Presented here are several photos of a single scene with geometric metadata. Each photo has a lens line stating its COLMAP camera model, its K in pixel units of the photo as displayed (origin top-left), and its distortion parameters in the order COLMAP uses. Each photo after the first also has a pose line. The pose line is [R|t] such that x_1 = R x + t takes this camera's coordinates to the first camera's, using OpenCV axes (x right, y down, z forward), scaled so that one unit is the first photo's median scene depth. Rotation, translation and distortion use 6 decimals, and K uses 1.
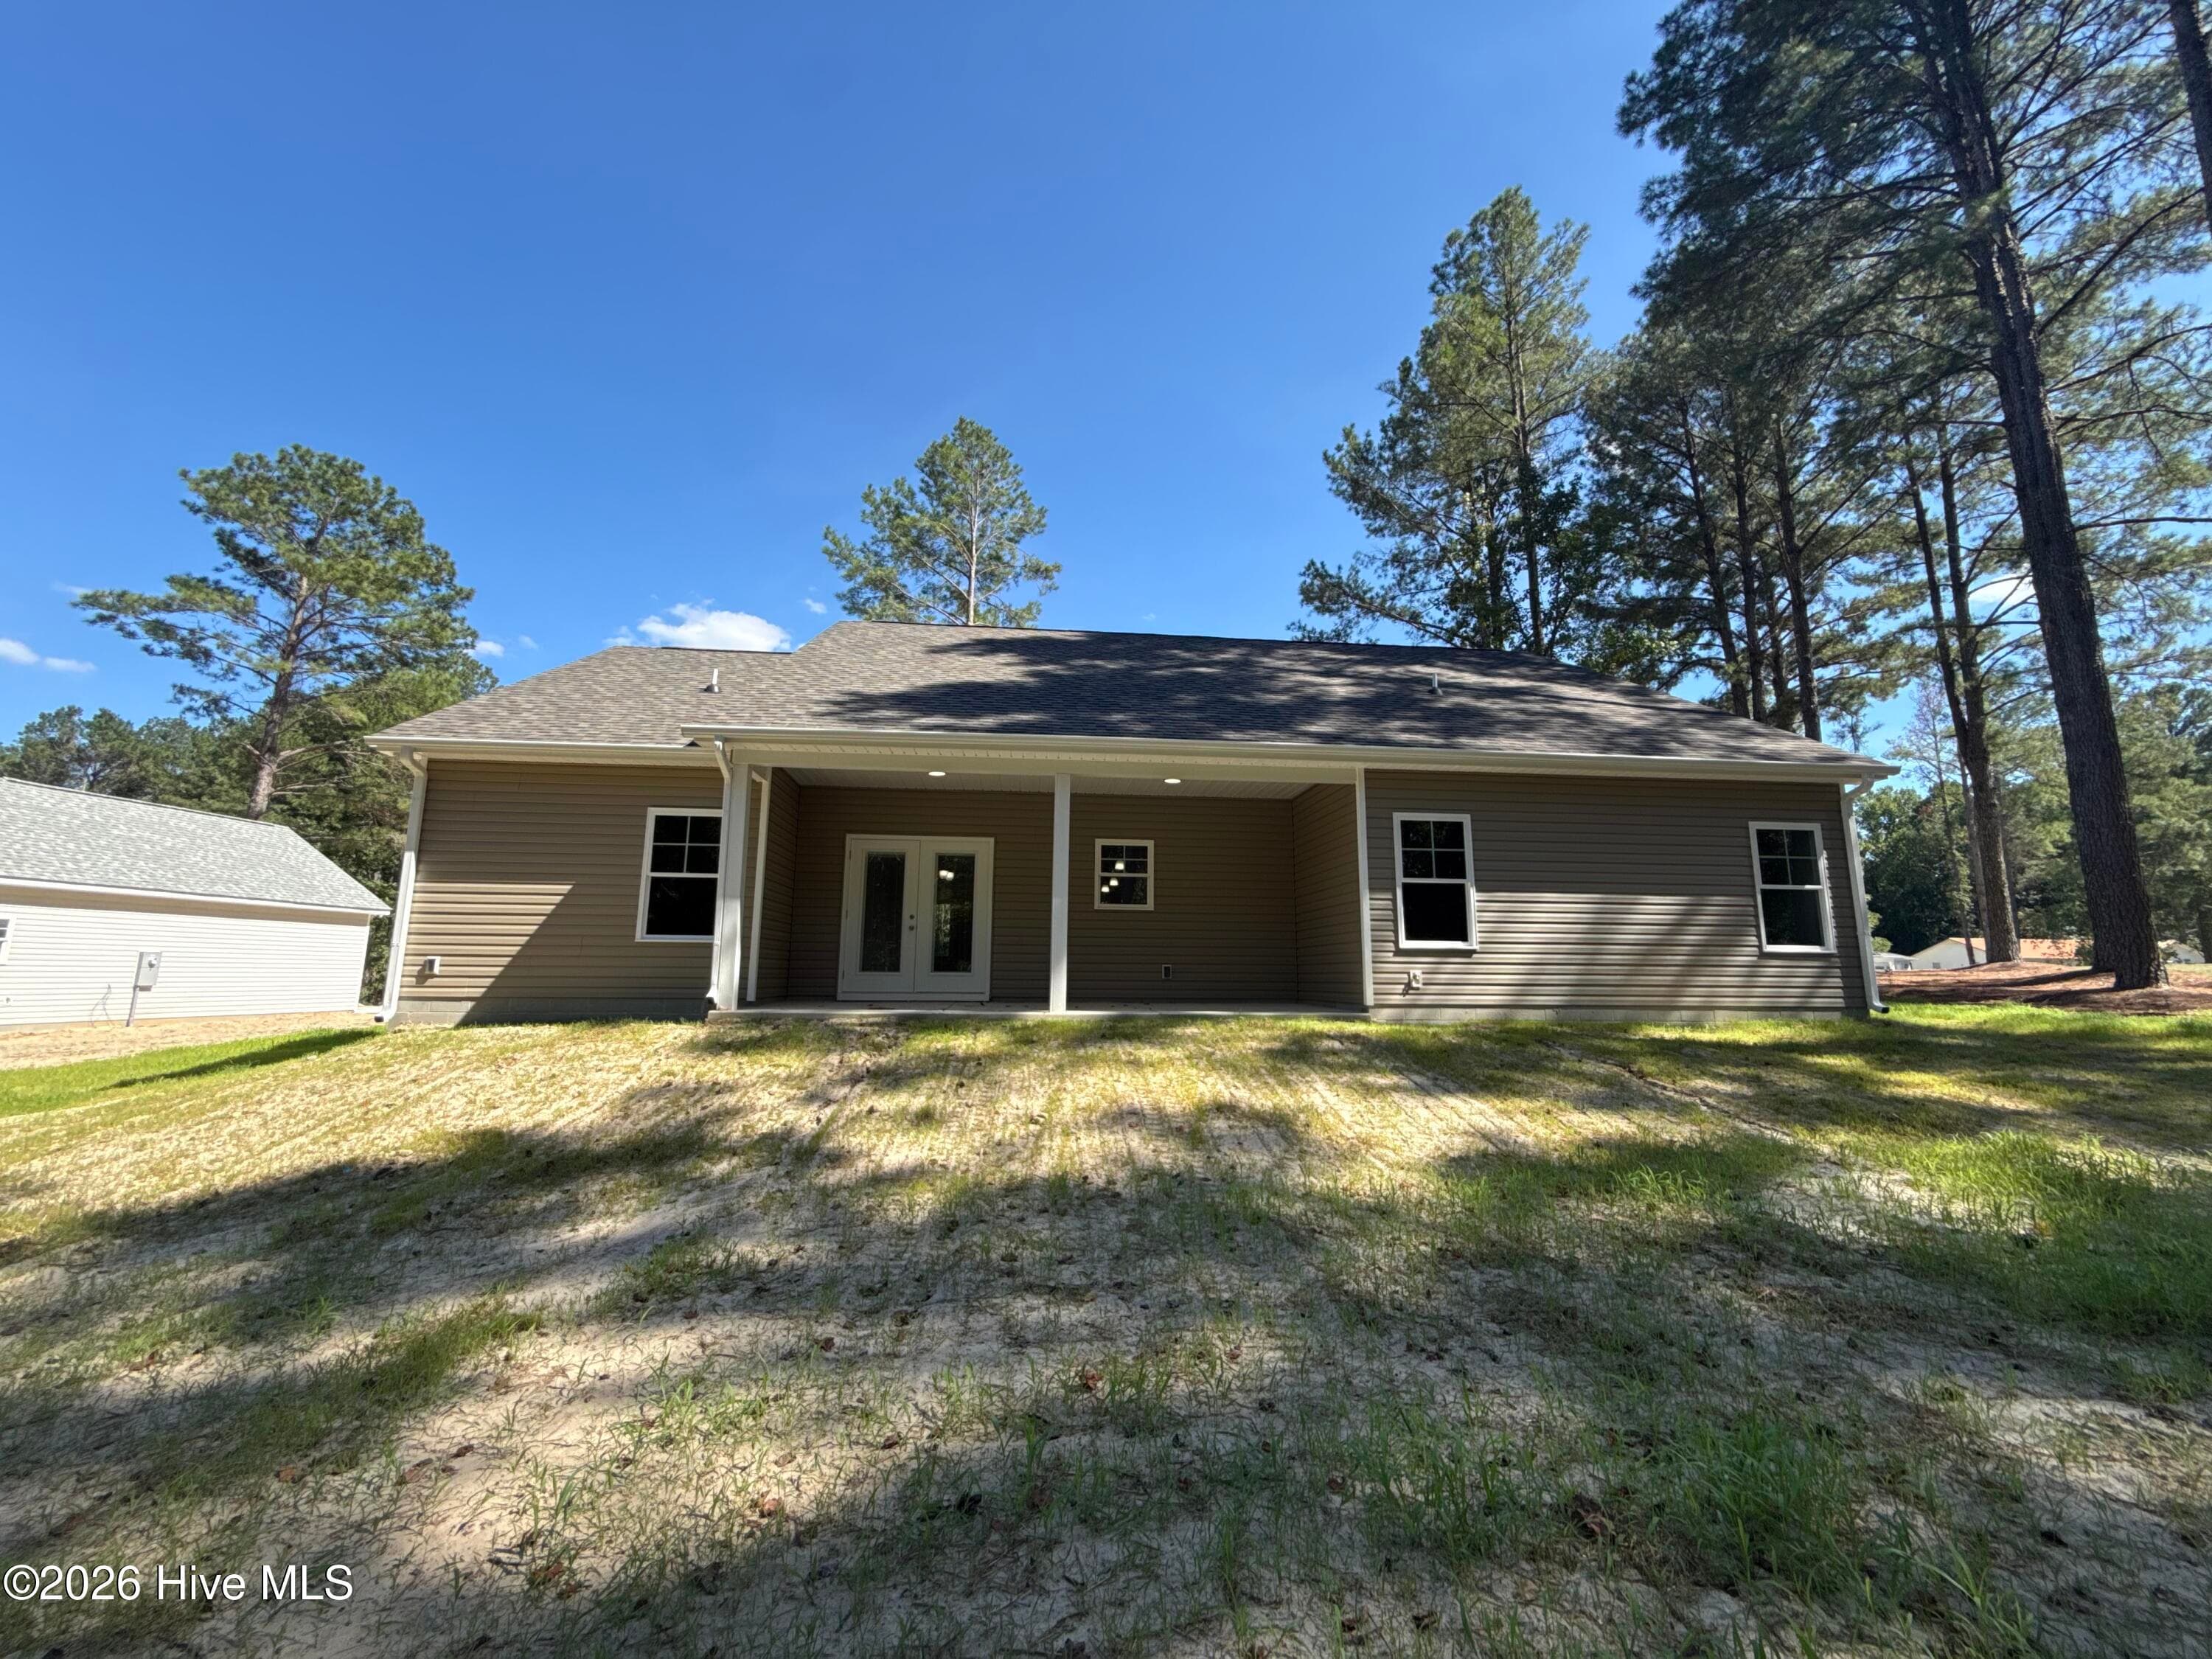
lens RADIAL K [[881.4, 0, 1101.6], [0, 881.4, 828.8], [0, 0, 1]] dist [-0.000804, 0.000423]
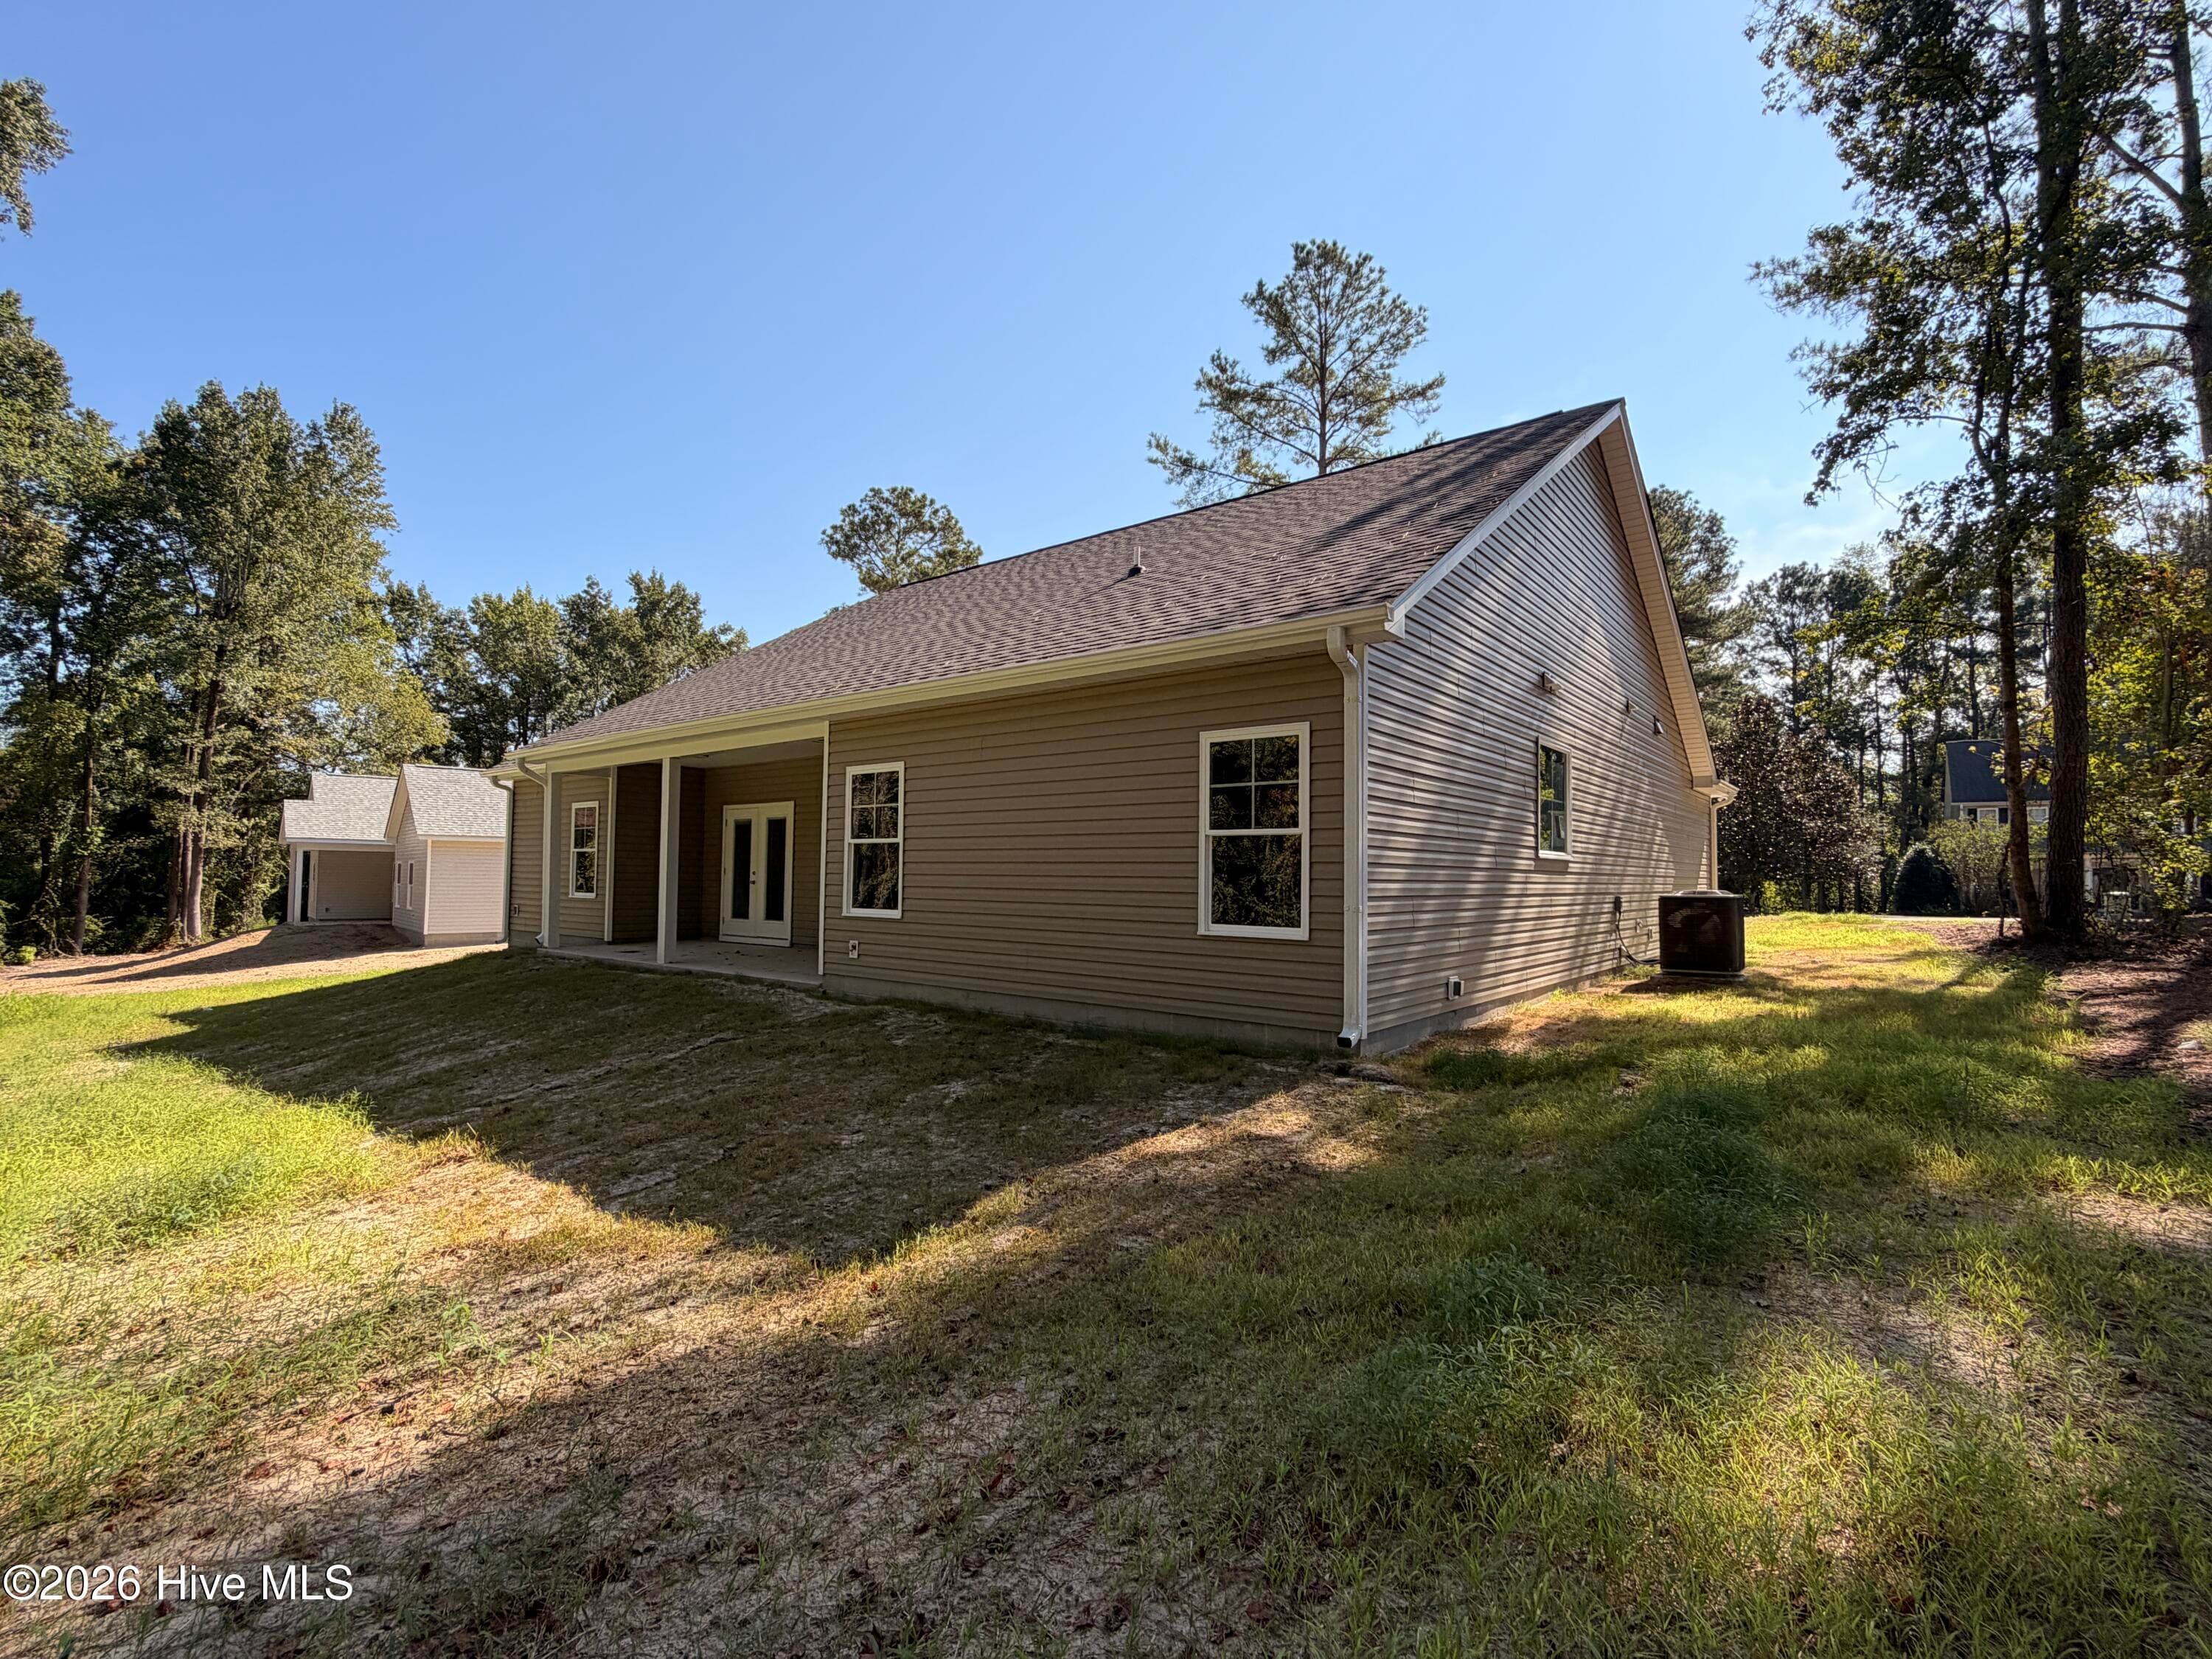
lens RADIAL K [[1000.0, 0, 1108.1], [0, 1000.0, 826.6], [0, 0, 1]] dist [0.009393, -0.006048]
pose [[0.713234, -0.034248, -0.700088, 0.981477], [0.112532, 0.991444, 0.066145, 0.003197], [0.691833, -0.125959, 0.710986, 0.354474]]
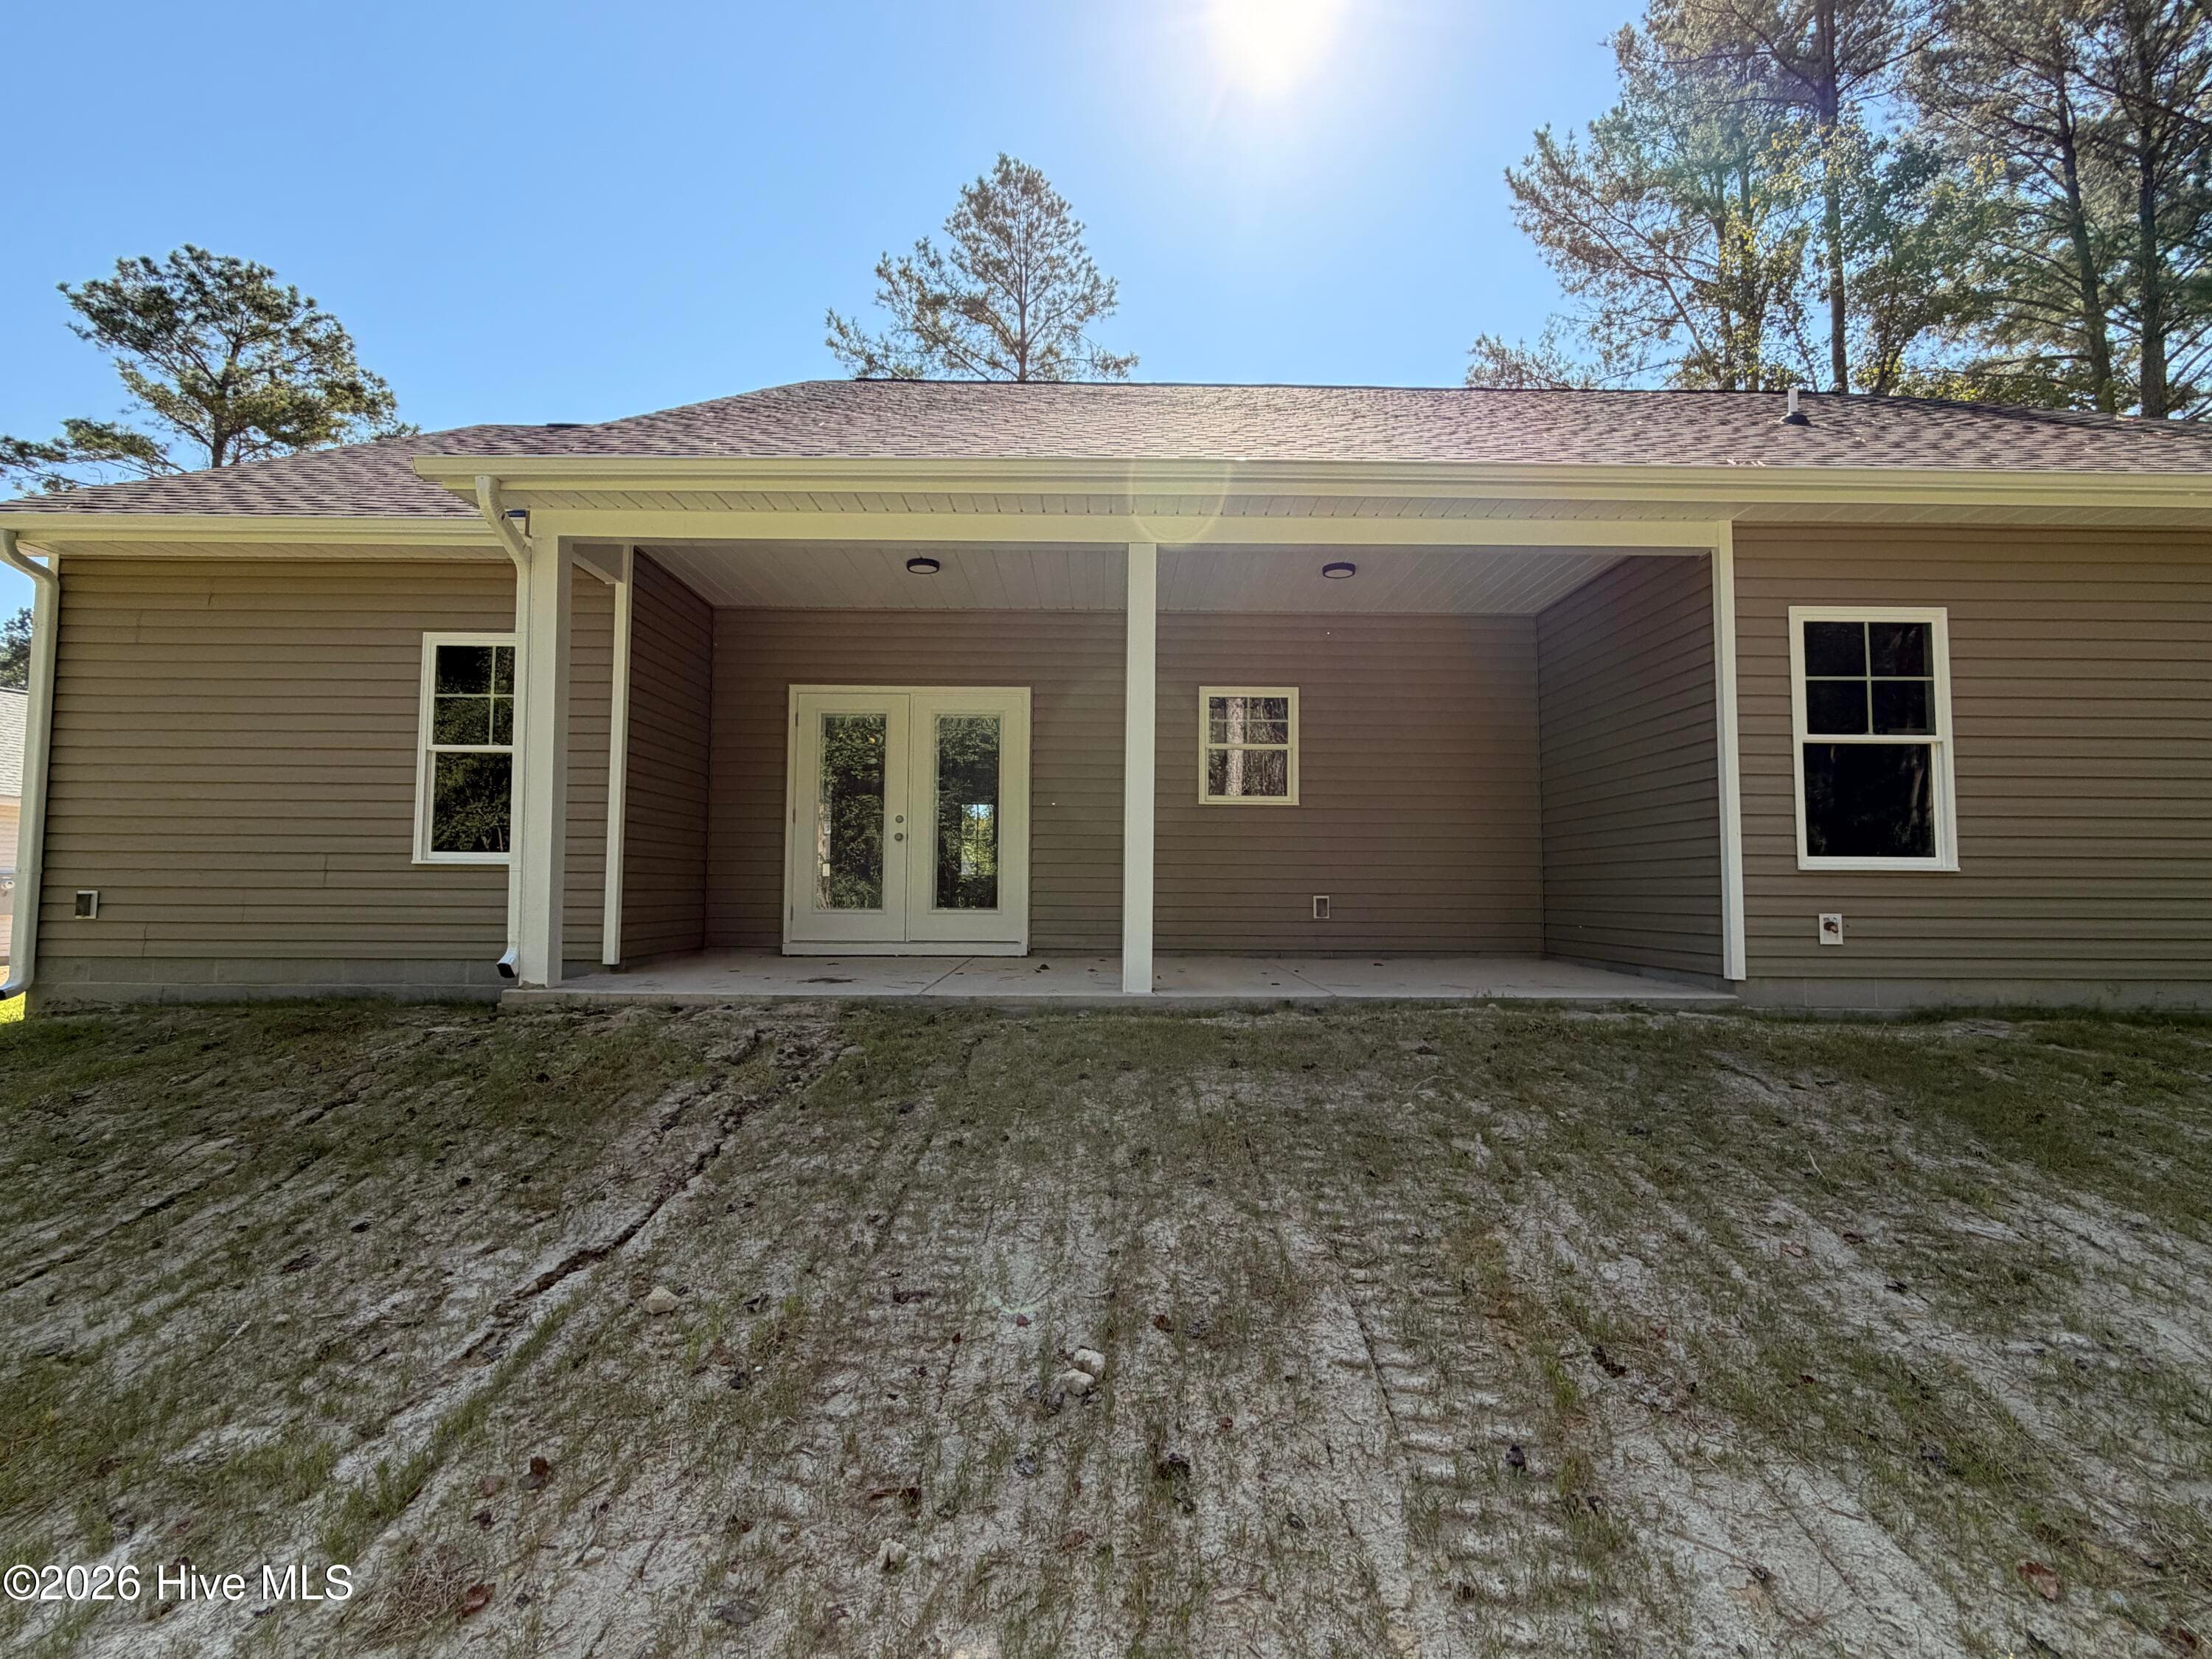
lens RADIAL K [[1000.0, 0, 1108.1], [0, 1000.0, 826.6], [0, 0, 1]] dist [0.009393, -0.006048]
pose [[0.996250, -0.007673, -0.086185, -0.010365], [0.016658, 0.994435, 0.104031, 0.032664], [0.084908, -0.105076, 0.990833, 0.299129]]
